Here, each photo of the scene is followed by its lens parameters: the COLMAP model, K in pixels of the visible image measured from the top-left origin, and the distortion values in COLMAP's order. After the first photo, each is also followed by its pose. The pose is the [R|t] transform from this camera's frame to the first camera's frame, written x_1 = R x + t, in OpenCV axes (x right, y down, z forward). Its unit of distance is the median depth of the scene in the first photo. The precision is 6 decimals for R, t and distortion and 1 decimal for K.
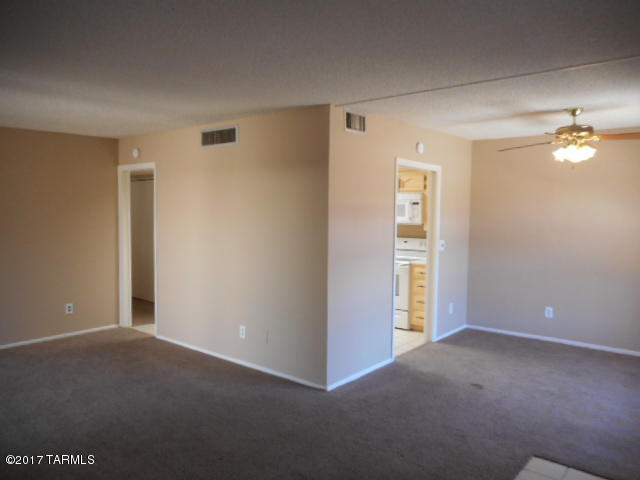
lens RADIAL K [[479.2, 0, 332.1], [0, 479.2, 244.7], [0, 0, 1]] dist [-0.007931, 0.009128]
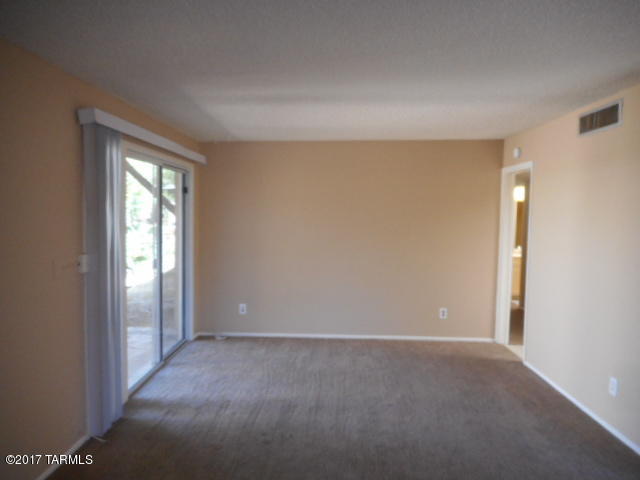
lens RADIAL K [[479.2, 0, 318.6], [0, 479.2, 240.5], [0, 0, 1]] dist [-0.007931, 0.009128]
pose [[0.583861, 0.043984, -0.810661, 0.110311], [-0.062407, 0.998008, 0.009201, -0.012714], [0.809451, 0.045219, 0.585443, 0.188157]]
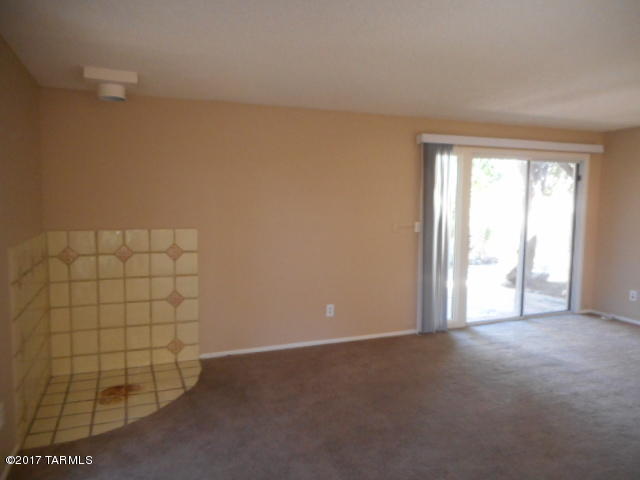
lens RADIAL K [[479.2, 0, 326.0], [0, 479.2, 236.6], [0, 0, 1]] dist [-0.007931, 0.009128]
pose [[-0.505979, 0.053677, -0.860874, 0.407774], [-0.074865, 0.991562, 0.105827, -0.031222], [0.859291, 0.117996, -0.497691, 0.622486]]
